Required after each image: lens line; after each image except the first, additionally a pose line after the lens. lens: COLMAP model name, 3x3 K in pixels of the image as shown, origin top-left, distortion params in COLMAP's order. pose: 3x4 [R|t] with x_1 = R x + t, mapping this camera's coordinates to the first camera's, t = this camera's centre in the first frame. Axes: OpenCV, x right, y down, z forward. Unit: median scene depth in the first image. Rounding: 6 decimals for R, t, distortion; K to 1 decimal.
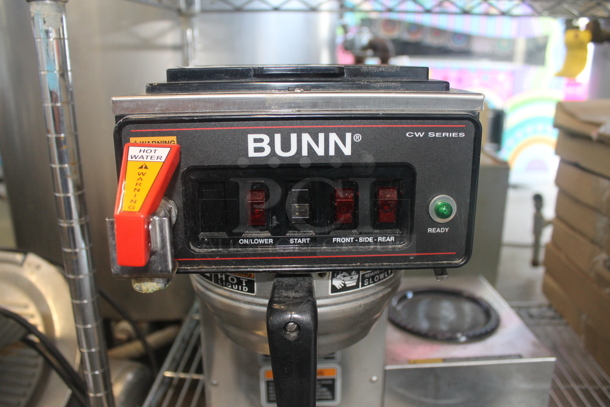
lens RADIAL K [[506.2, 0, 305.0], [0, 506.2, 203.5], [0, 0, 1]] dist [-0.167700, 0.134648]
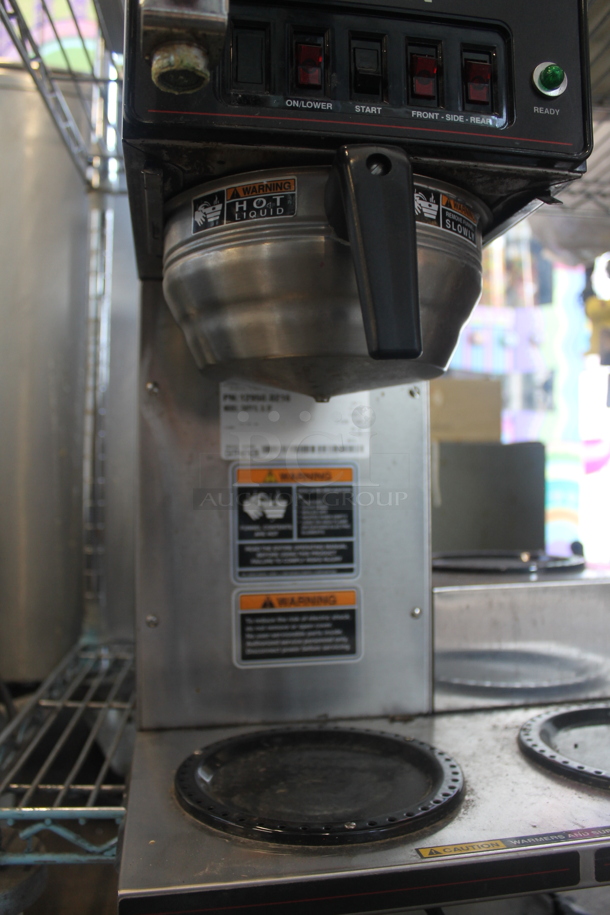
lens RADIAL K [[773.9, 0, 305.7], [0, 773.9, 477.8], [0, 0, 1]] dist [-0.162814, 0.134821]
pose [[0.990109, -0.000482, 0.140298, -0.226560], [0.039852, 0.959771, -0.277940, 0.793378], [-0.134520, 0.280782, 0.950298, 0.123430]]
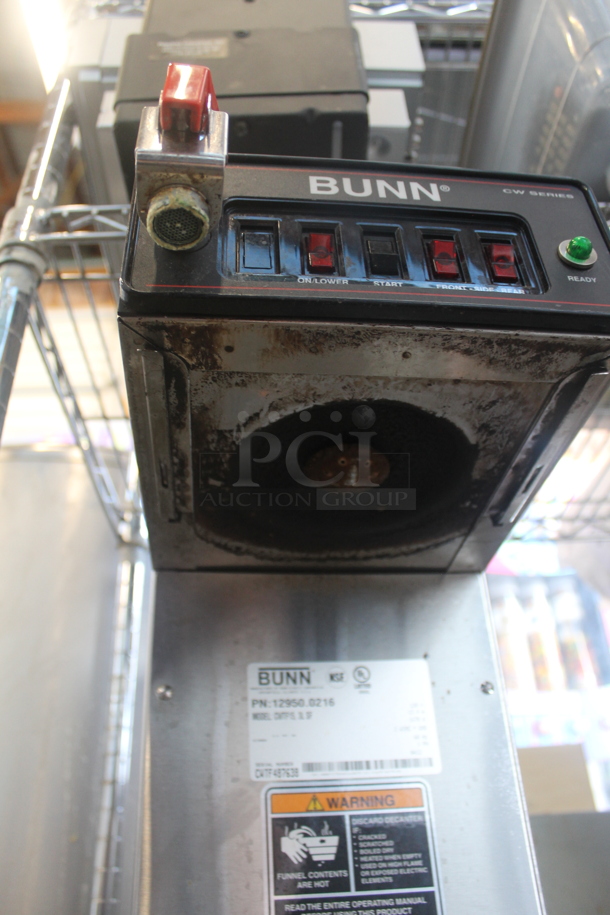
lens RADIAL K [[759.4, 0, 305.0], [0, 759.4, 457.5], [0, 0, 1]] dist [-0.167700, 0.134648]
pose [[0.997184, -0.002446, 0.074951, -0.175295], [0.058661, 0.648099, -0.759293, 0.871070], [-0.046719, 0.761552, 0.646418, 0.488177]]
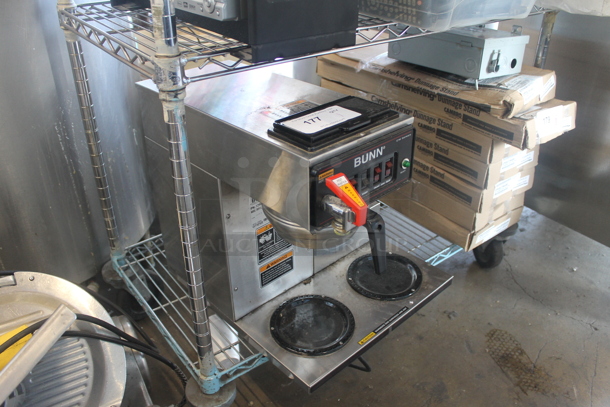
lens RADIAL K [[515.9, 0, 305.0], [0, 515.9, 203.5], [0, 0, 1]] dist [-0.162814, 0.134821]
pose [[0.759248, -0.336340, 0.557152, -1.447278], [0.185181, 0.932363, 0.310495, -0.623458], [-0.623900, -0.132568, 0.770178, -0.638862]]
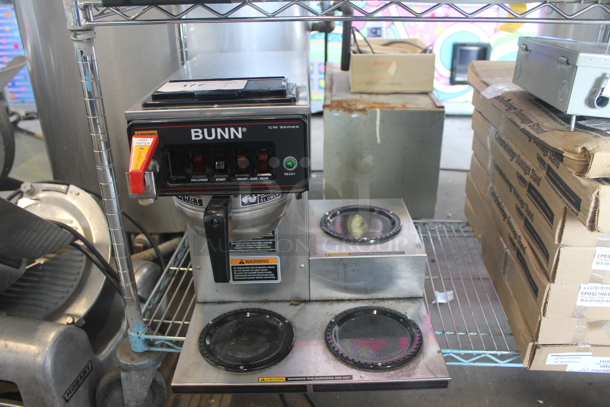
lens RADIAL K [[515.9, 0, 305.0], [0, 515.9, 203.5], [0, 0, 1]] dist [-0.162814, 0.134821]
pose [[0.999279, -0.002028, -0.037901, 0.362133], [0.007734, 0.988502, 0.151009, -0.124601], [0.037159, -0.151194, 0.987805, -0.918188]]
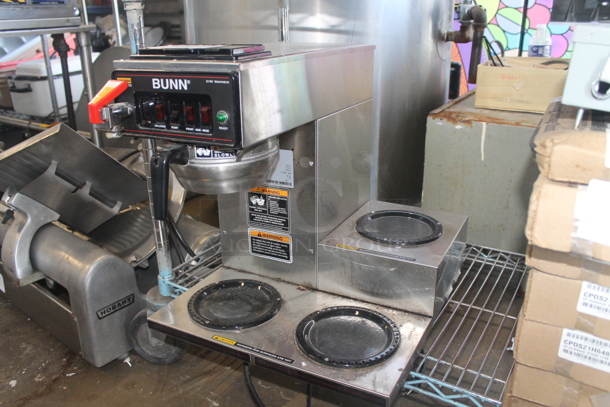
lens RADIAL K [[515.9, 0, 305.0], [0, 515.9, 203.5], [0, 0, 1]] dist [-0.162814, 0.134821]
pose [[0.867952, 0.164604, -0.468578, 1.441625], [-0.124450, 0.985462, 0.115657, 0.064932], [0.480804, -0.042071, 0.875818, -0.636177]]
